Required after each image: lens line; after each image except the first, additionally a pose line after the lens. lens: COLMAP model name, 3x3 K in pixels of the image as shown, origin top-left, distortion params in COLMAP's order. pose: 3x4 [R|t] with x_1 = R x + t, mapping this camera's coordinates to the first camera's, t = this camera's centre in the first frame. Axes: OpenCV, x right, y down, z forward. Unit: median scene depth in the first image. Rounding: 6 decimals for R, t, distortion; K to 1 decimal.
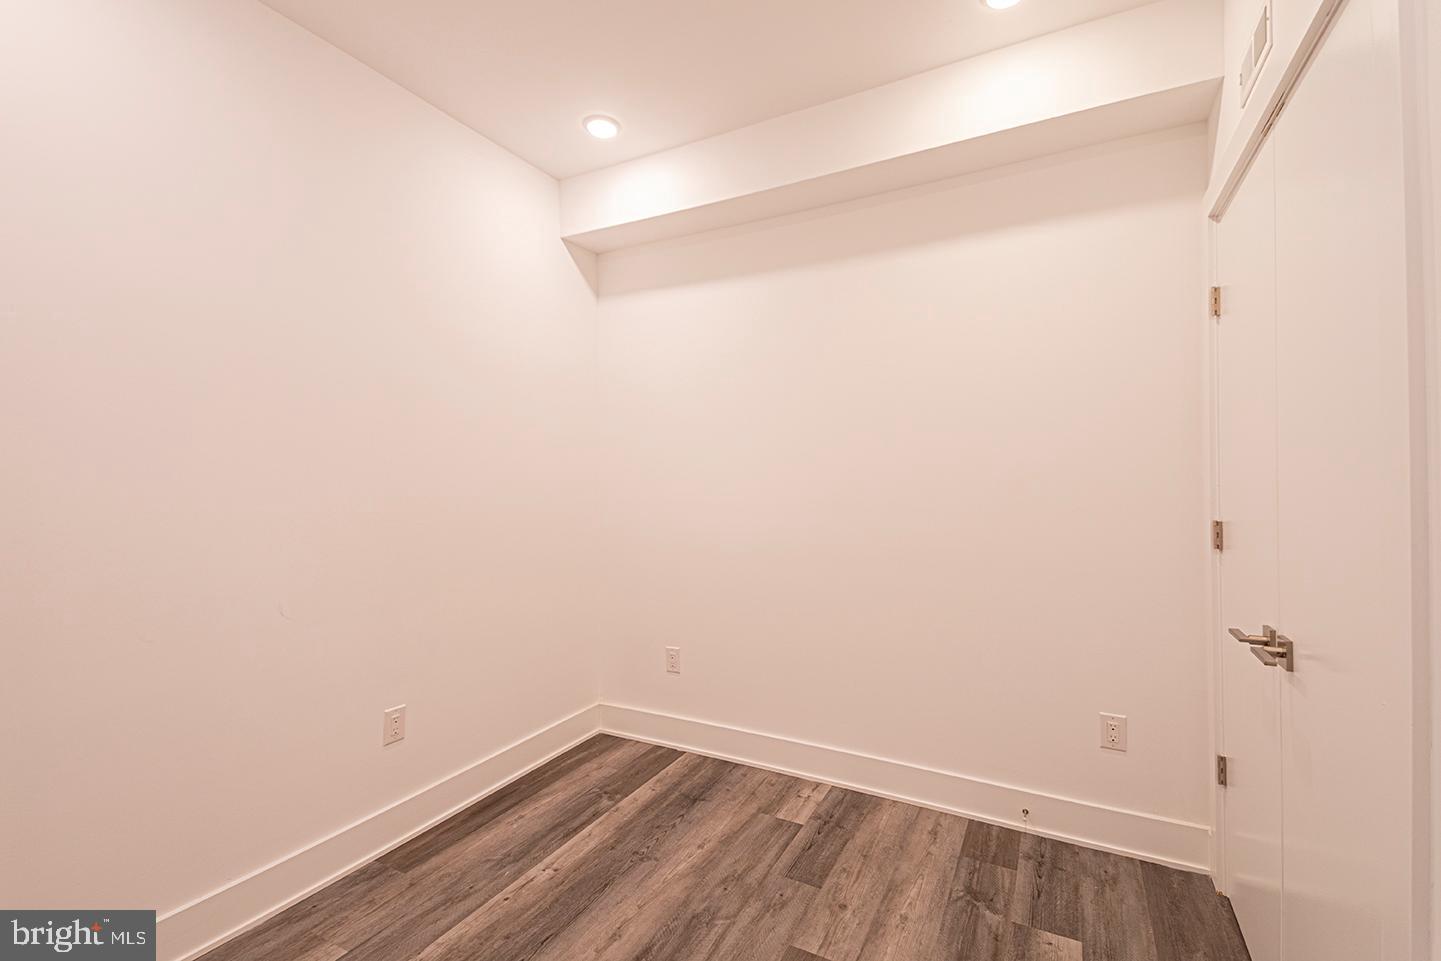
lens RADIAL K [[641.3, 0, 717.4], [0, 641.3, 481.5], [0, 0, 1]] dist [0.005834, -0.004156]
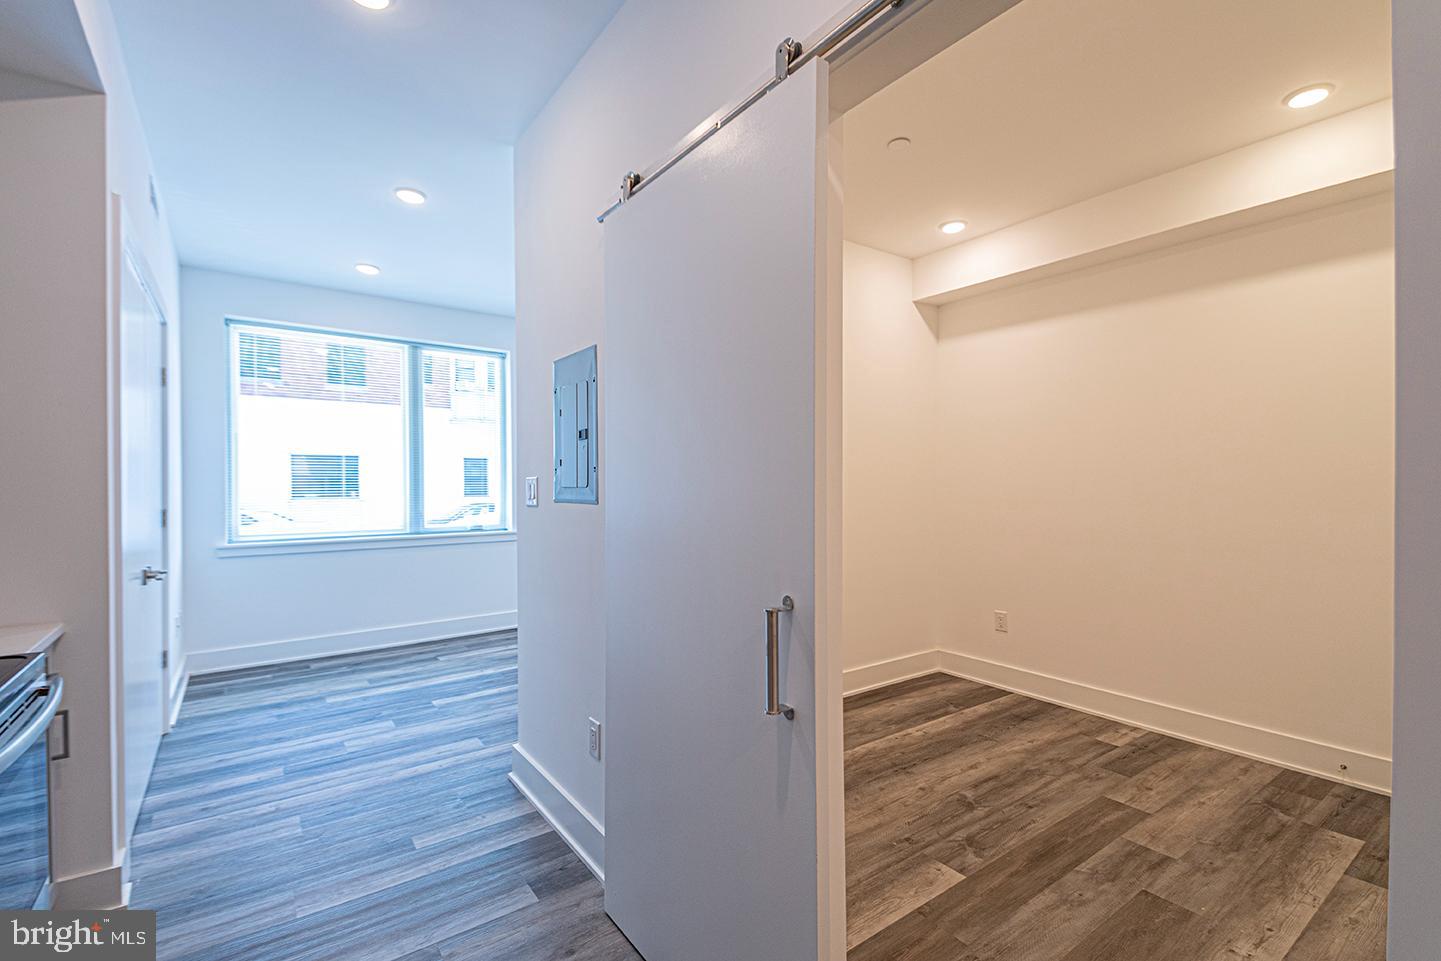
lens RADIAL K [[641.3, 0, 689.9], [0, 641.3, 468.2], [0, 0, 1]] dist [0.005834, -0.004156]
pose [[0.882906, 0.003344, -0.469538, -0.024965], [-0.007303, 0.999951, -0.006612, -0.014790], [0.469493, 0.009267, 0.882888, -0.562822]]
